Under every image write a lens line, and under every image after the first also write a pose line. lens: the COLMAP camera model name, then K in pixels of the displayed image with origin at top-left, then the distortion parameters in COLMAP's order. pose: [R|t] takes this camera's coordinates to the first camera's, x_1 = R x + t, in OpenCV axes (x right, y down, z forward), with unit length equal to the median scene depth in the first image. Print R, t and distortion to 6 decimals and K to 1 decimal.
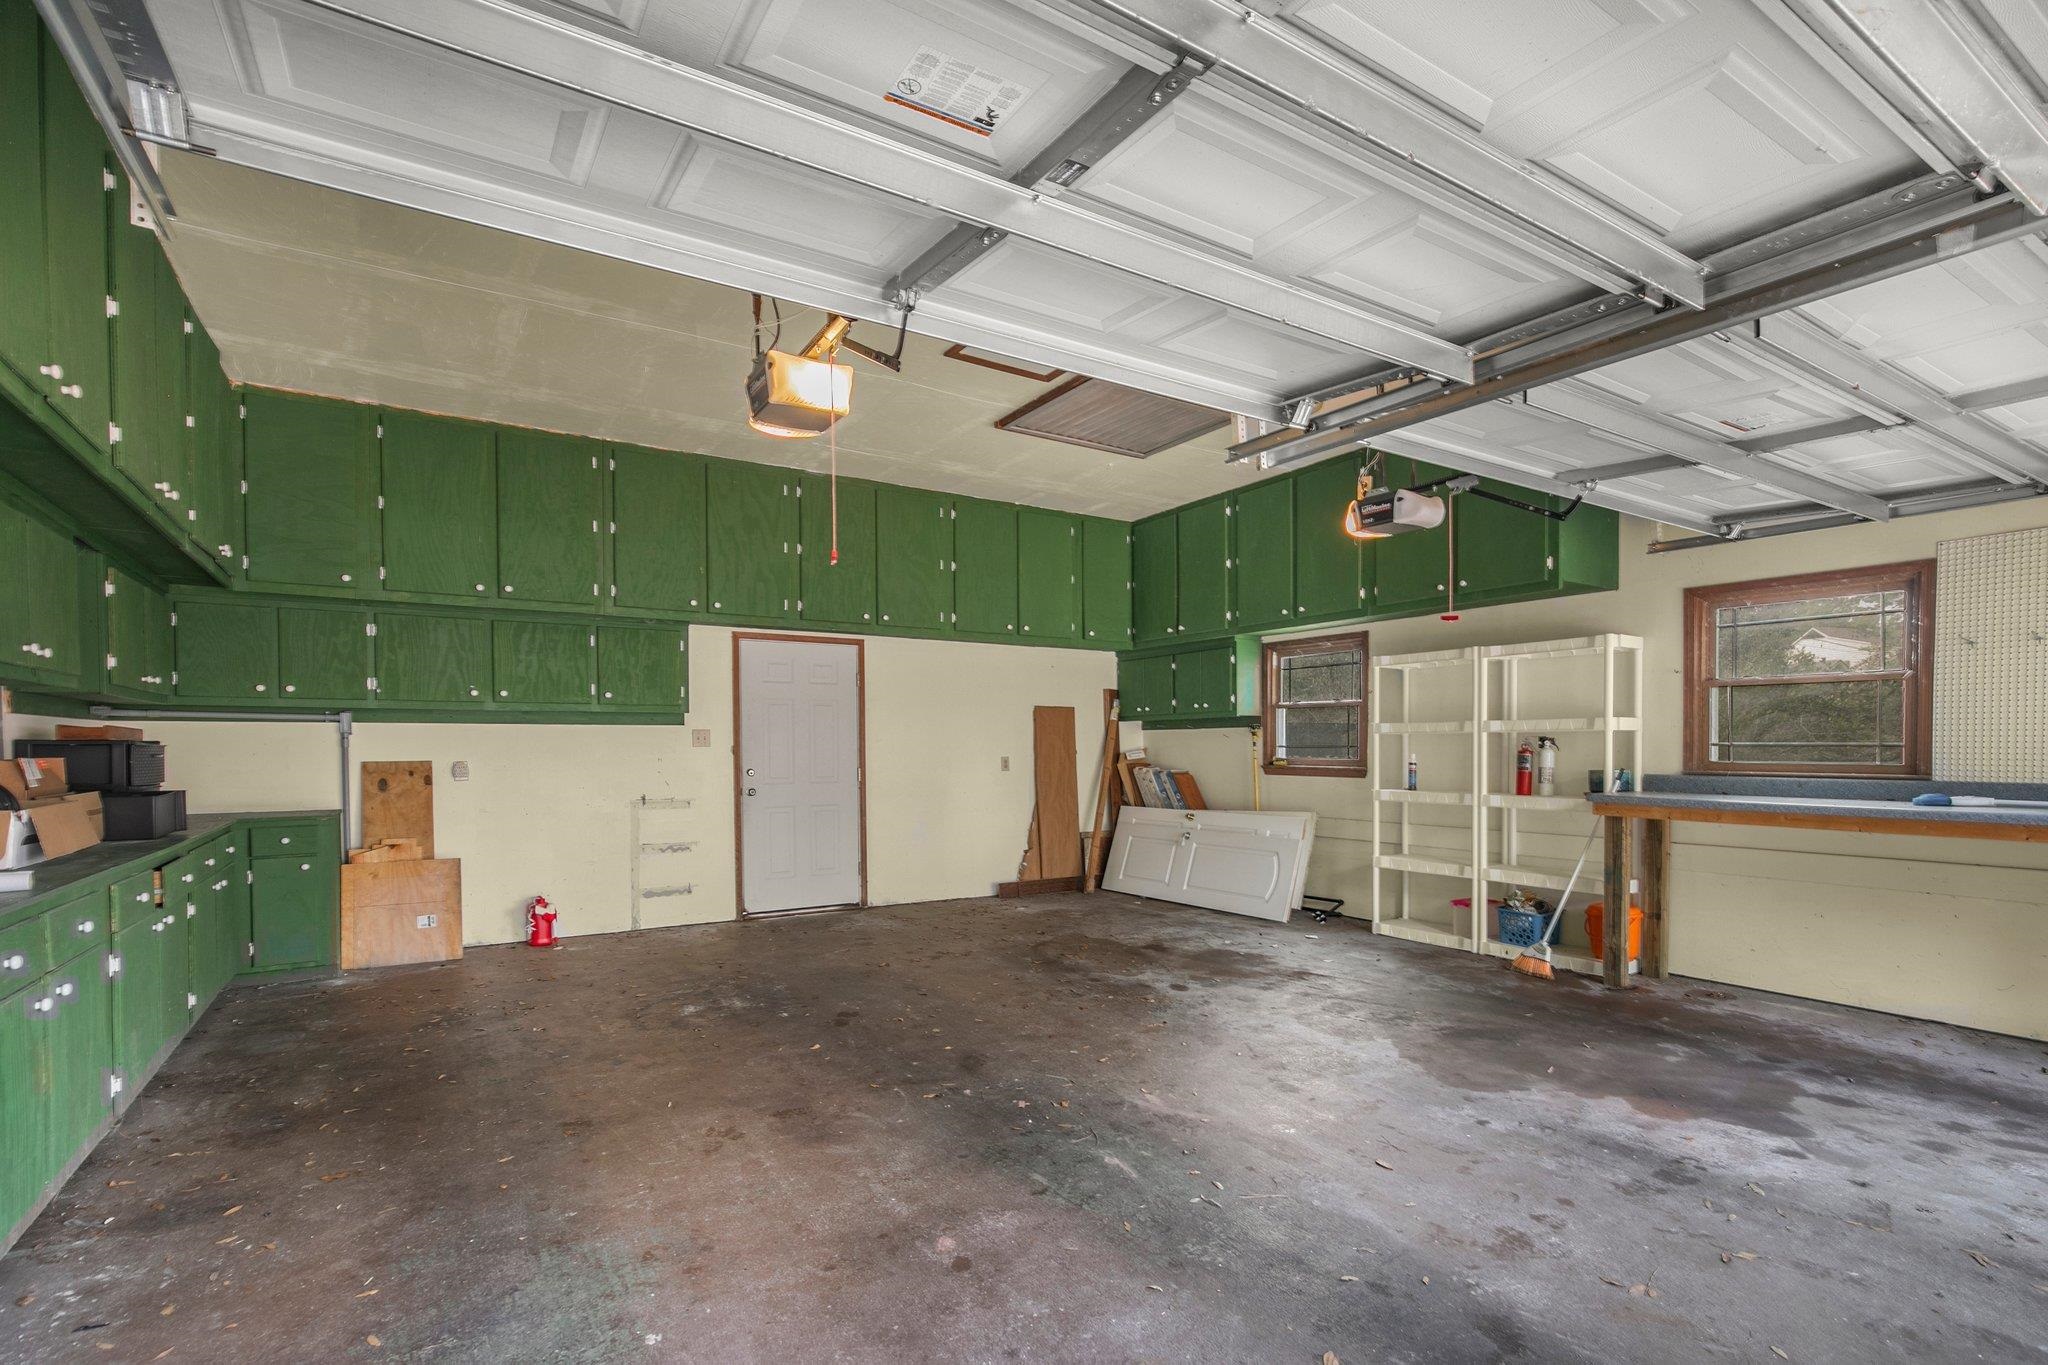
lens RADIAL K [[953.6, 0, 1021.2], [0, 953.6, 747.1], [0, 0, 1]] dist [0.000164, 0.000641]
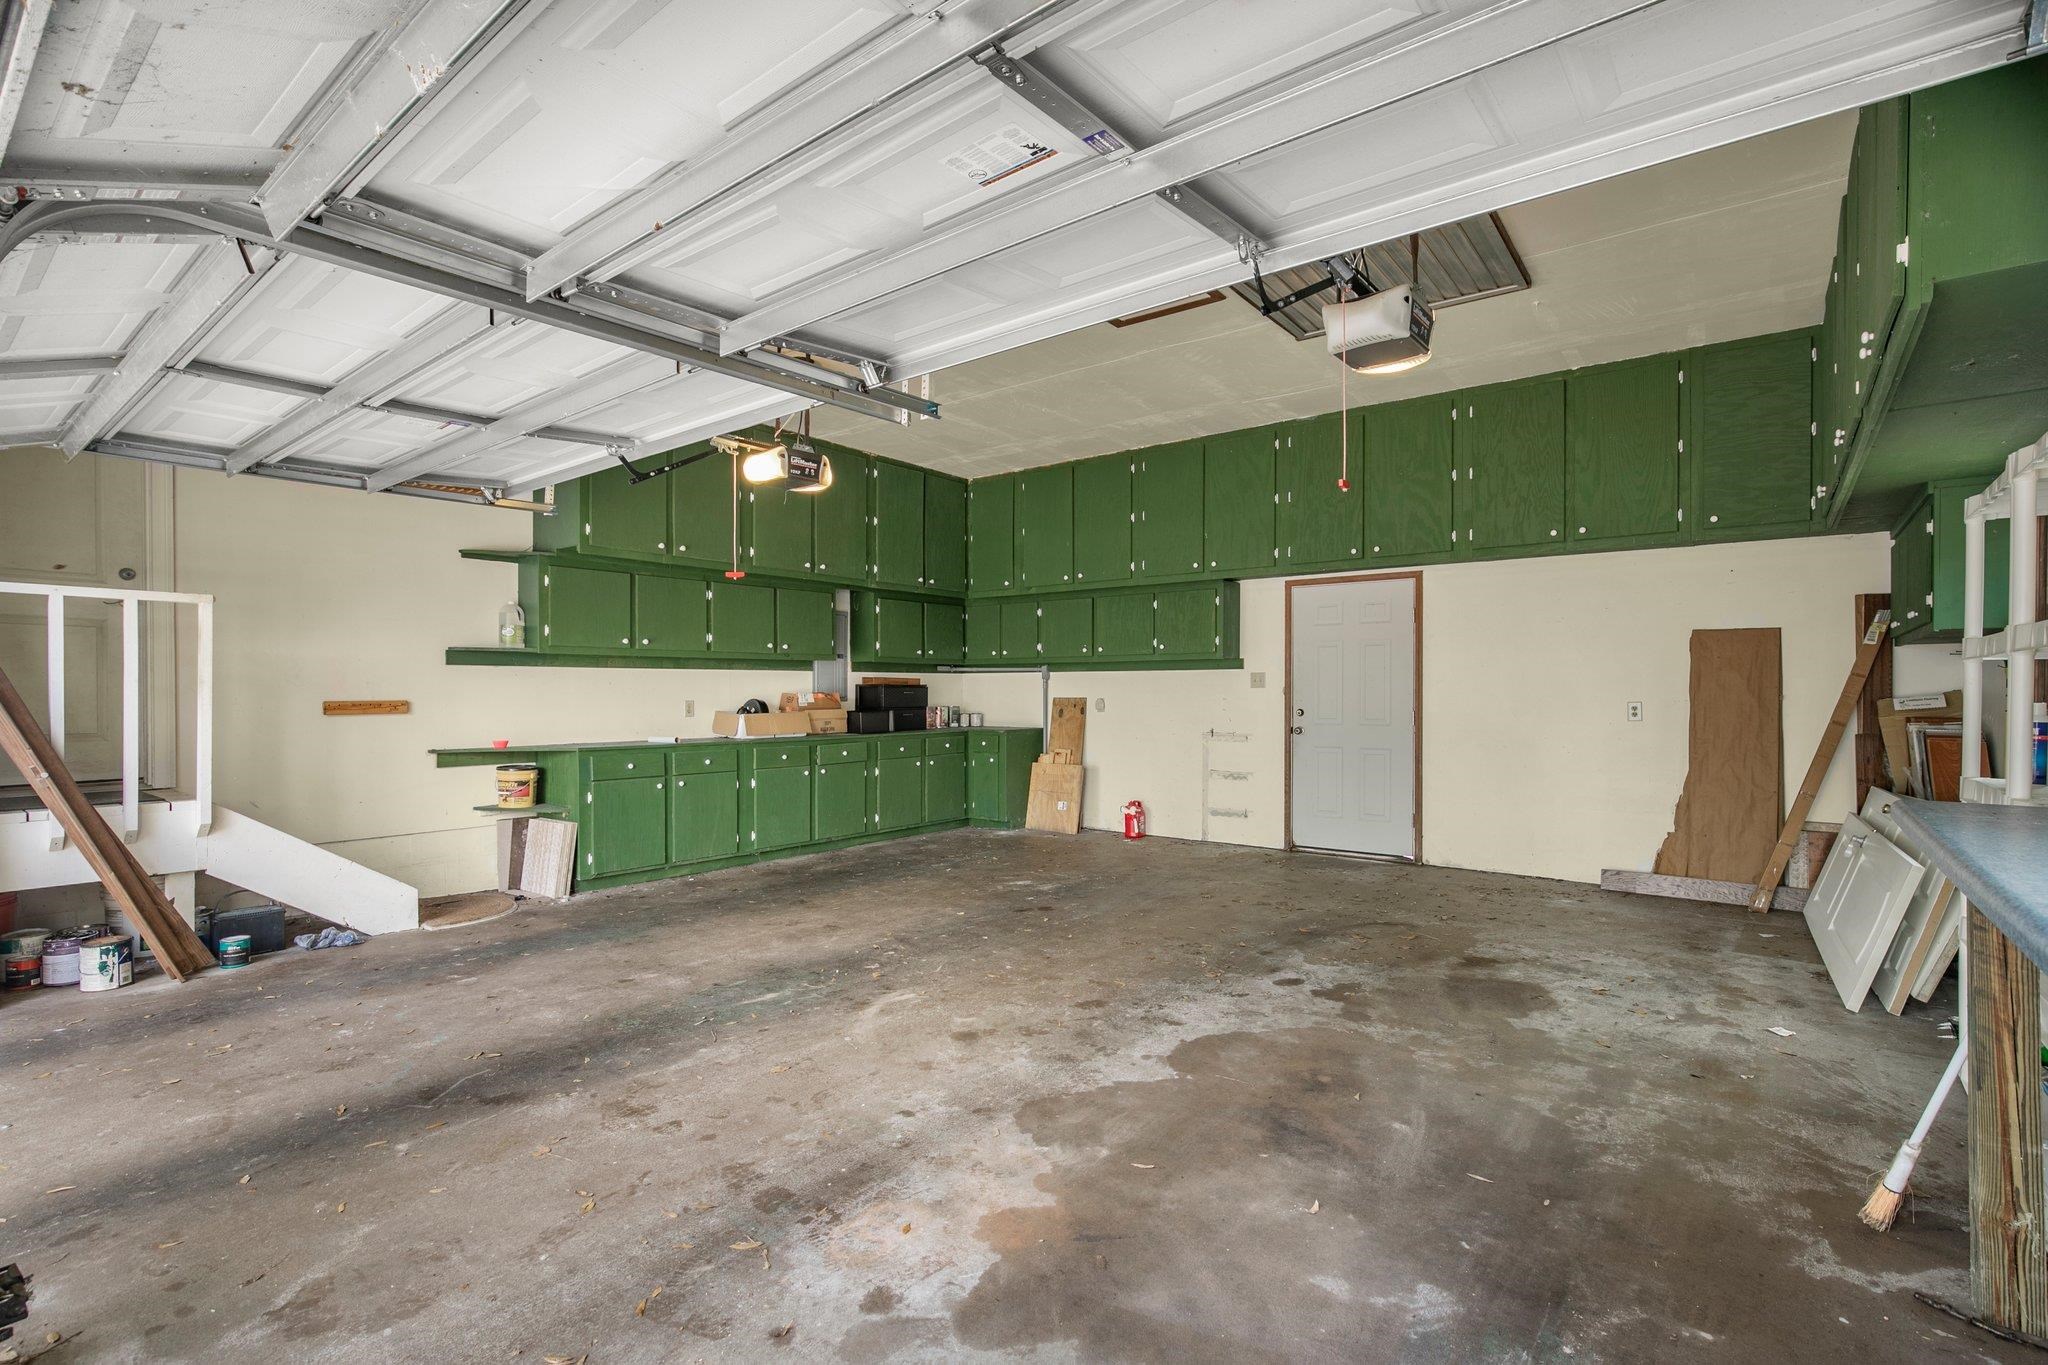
lens RADIAL K [[948.6, 0, 1024.0], [0, 948.6, 682.5], [0, 0, 1]] dist [-0.012512, 0.000281]
pose [[0.340810, -0.004518, -0.940121, 0.732571], [-0.001191, 0.999986, -0.005238, -0.000586], [0.940131, 0.002905, 0.340800, 0.436797]]
